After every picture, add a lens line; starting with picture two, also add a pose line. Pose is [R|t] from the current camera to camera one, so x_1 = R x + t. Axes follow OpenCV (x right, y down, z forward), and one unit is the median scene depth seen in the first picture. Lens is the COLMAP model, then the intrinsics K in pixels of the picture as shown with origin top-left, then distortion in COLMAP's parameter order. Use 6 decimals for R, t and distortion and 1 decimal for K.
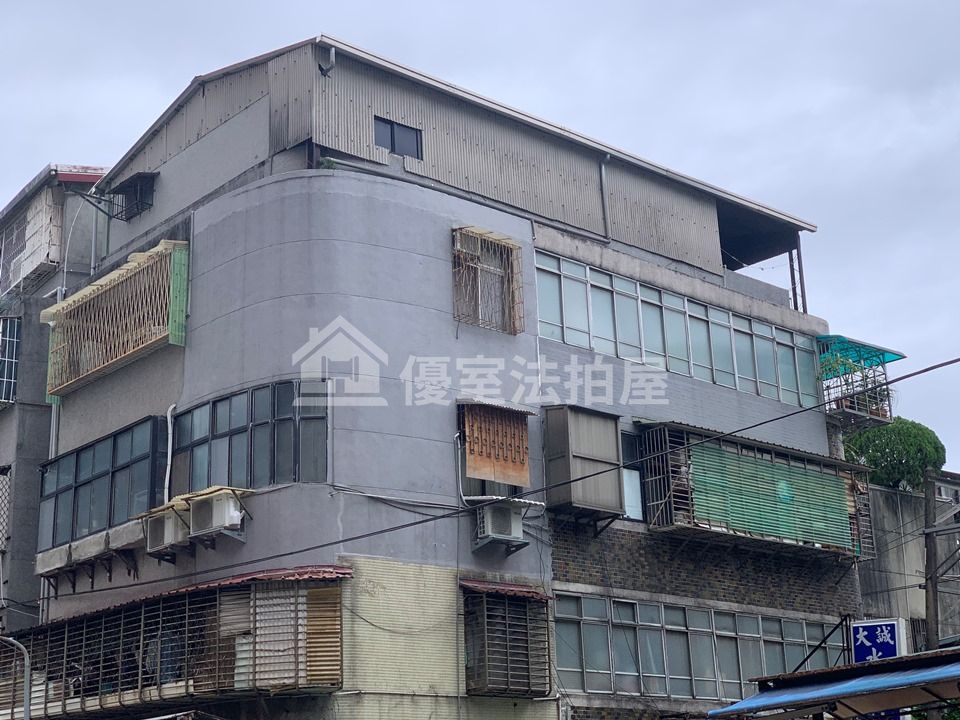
lens RADIAL K [[1485.7, 0, 478.2], [0, 1485.7, 347.2], [0, 0, 1]] dist [0.130219, -0.545800]
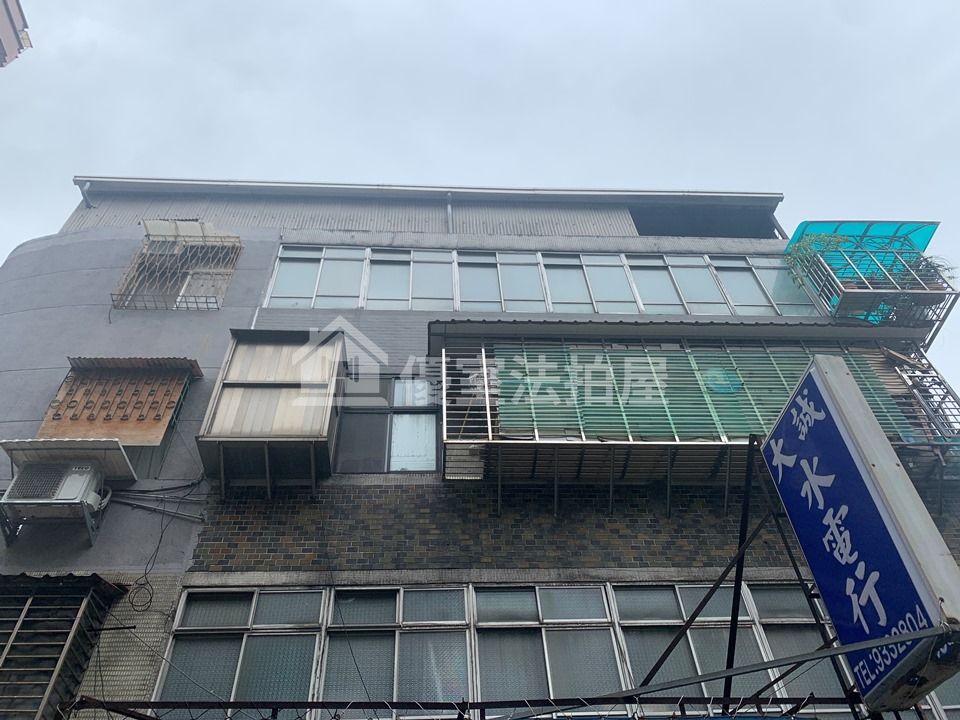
lens RADIAL K [[728.9, 0, 482.4], [0, 728.9, 366.2], [0, 0, 1]] dist [0.190475, -0.471793]
pose [[0.786192, -0.469077, -0.402329, 0.281916], [0.214781, 0.817855, -0.533837, 0.258995], [0.579458, 0.333286, 0.743740, 0.791608]]
